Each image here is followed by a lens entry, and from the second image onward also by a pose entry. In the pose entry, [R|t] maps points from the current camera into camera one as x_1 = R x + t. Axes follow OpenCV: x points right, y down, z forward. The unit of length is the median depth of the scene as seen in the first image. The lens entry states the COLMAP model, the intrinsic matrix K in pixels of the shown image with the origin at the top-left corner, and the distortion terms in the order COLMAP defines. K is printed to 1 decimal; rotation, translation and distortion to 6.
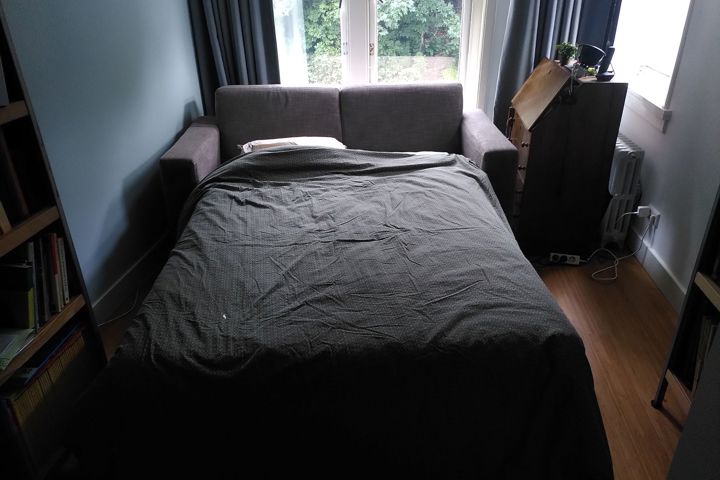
lens RADIAL K [[522.8, 0, 358.9], [0, 522.8, 235.6], [0, 0, 1]] dist [0.009853, 0.000220]
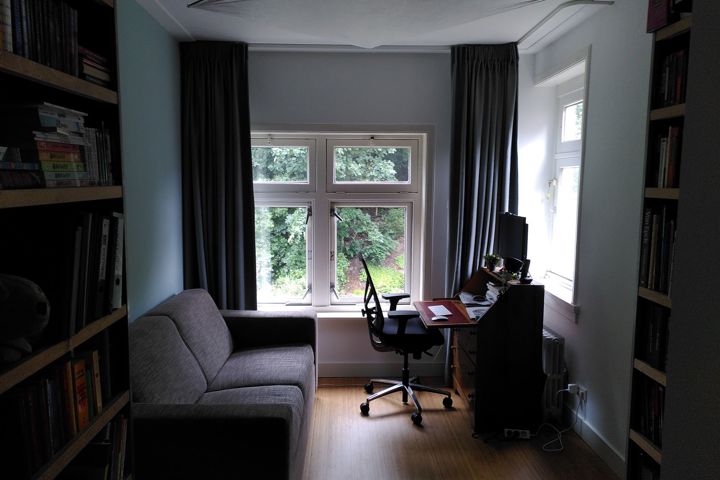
lens RADIAL K [[522.8, 0, 358.9], [0, 522.8, 235.6], [0, 0, 1]] dist [0.009853, 0.000220]
pose [[0.987466, 0.013847, 0.157220, -0.133536], [0.043631, 0.933375, -0.356241, 0.033115], [-0.151678, 0.358636, 0.921072, -0.154676]]
